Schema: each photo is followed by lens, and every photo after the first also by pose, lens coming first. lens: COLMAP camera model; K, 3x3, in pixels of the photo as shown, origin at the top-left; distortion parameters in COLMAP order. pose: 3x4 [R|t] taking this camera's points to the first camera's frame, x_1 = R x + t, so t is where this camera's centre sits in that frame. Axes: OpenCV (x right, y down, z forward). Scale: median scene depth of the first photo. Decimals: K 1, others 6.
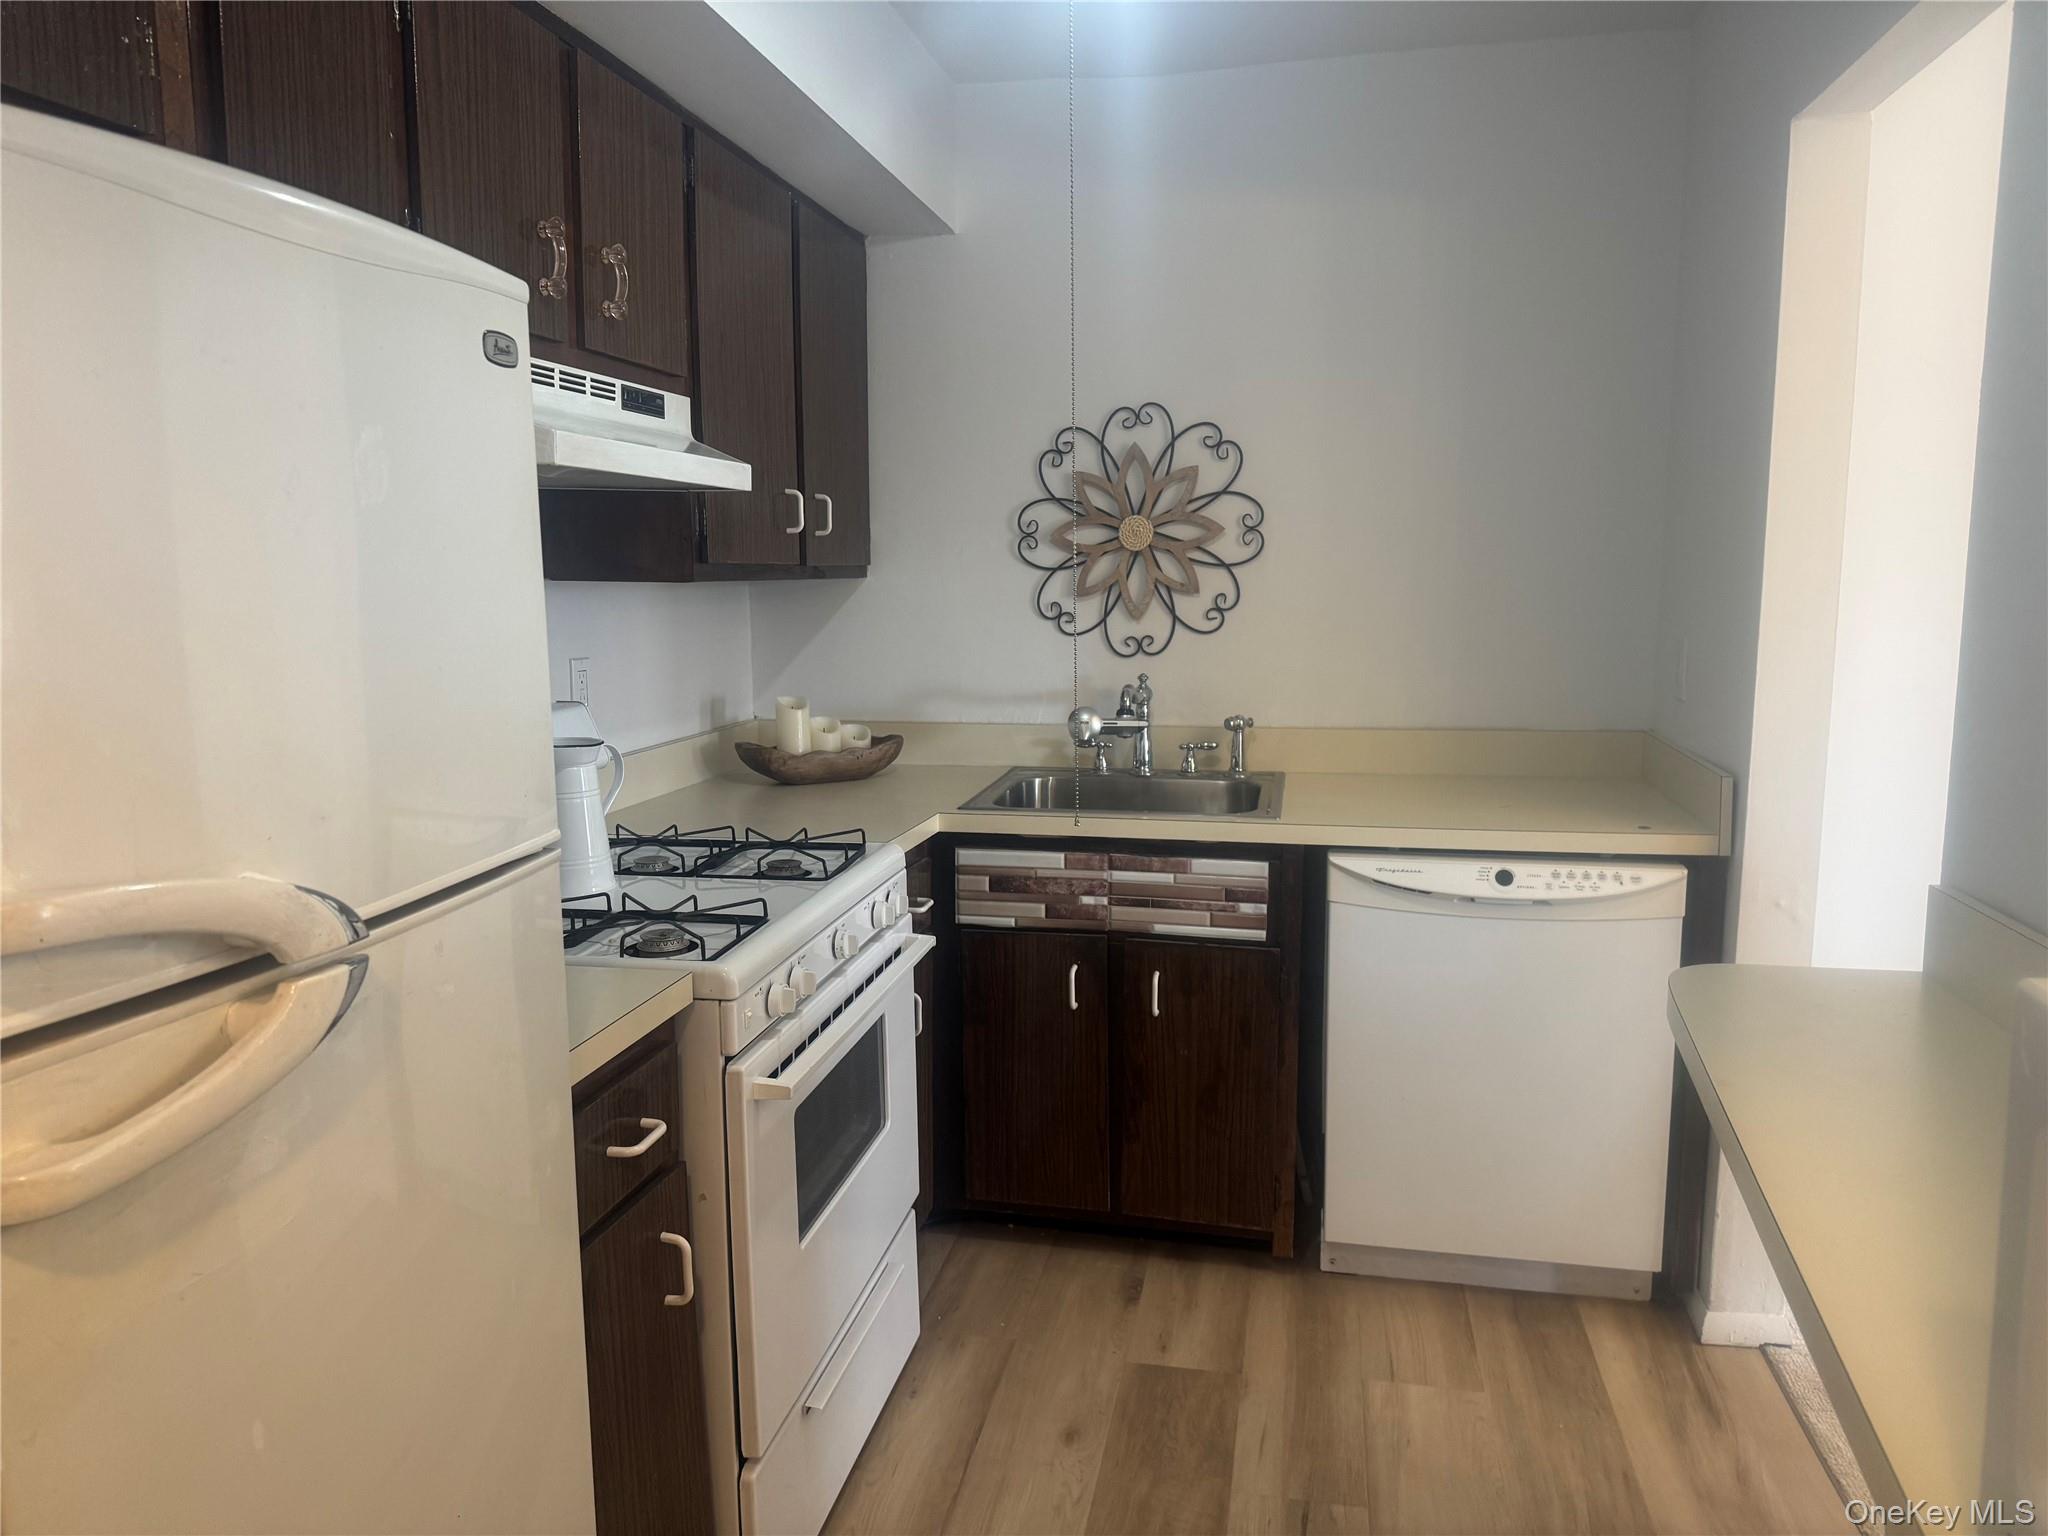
lens RADIAL K [[1421.0, 0, 1029.1], [0, 1421.0, 778.2], [0, 0, 1]] dist [0.093266, -0.147173]
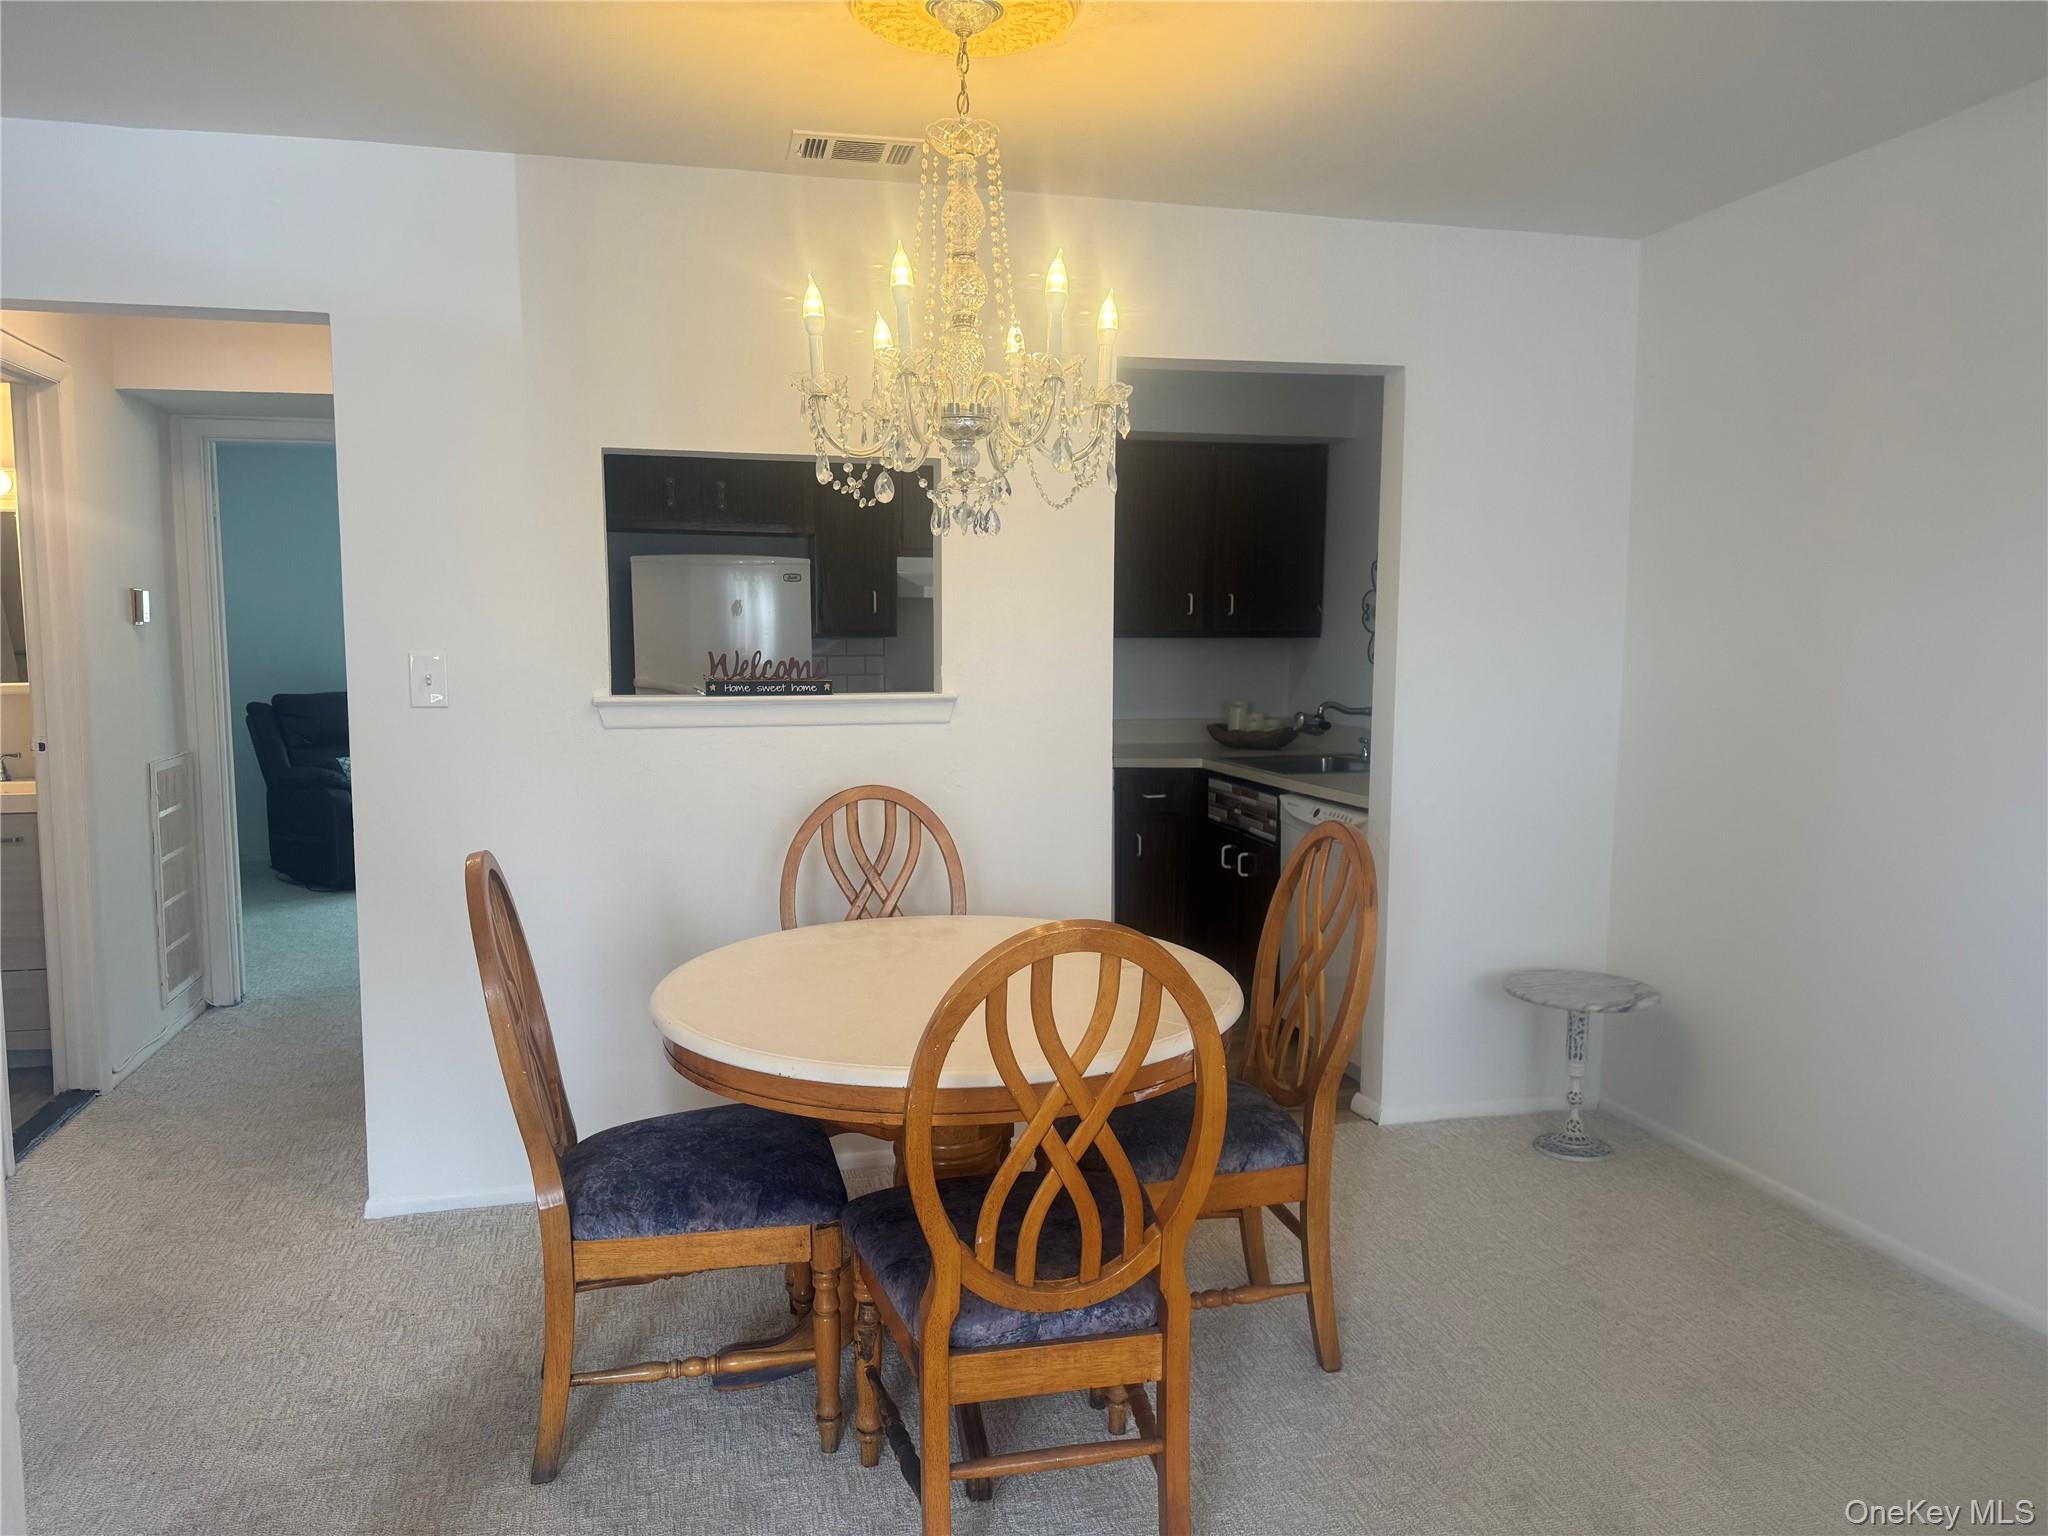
lens RADIAL K [[1421.0, 0, 1029.1], [0, 1421.0, 778.2], [0, 0, 1]] dist [0.093266, -0.147173]
pose [[0.421395, 0.093984, -0.901994, 1.351777], [-0.137034, 0.989794, 0.039113, 0.007173], [0.896464, 0.107122, 0.429973, -0.033404]]
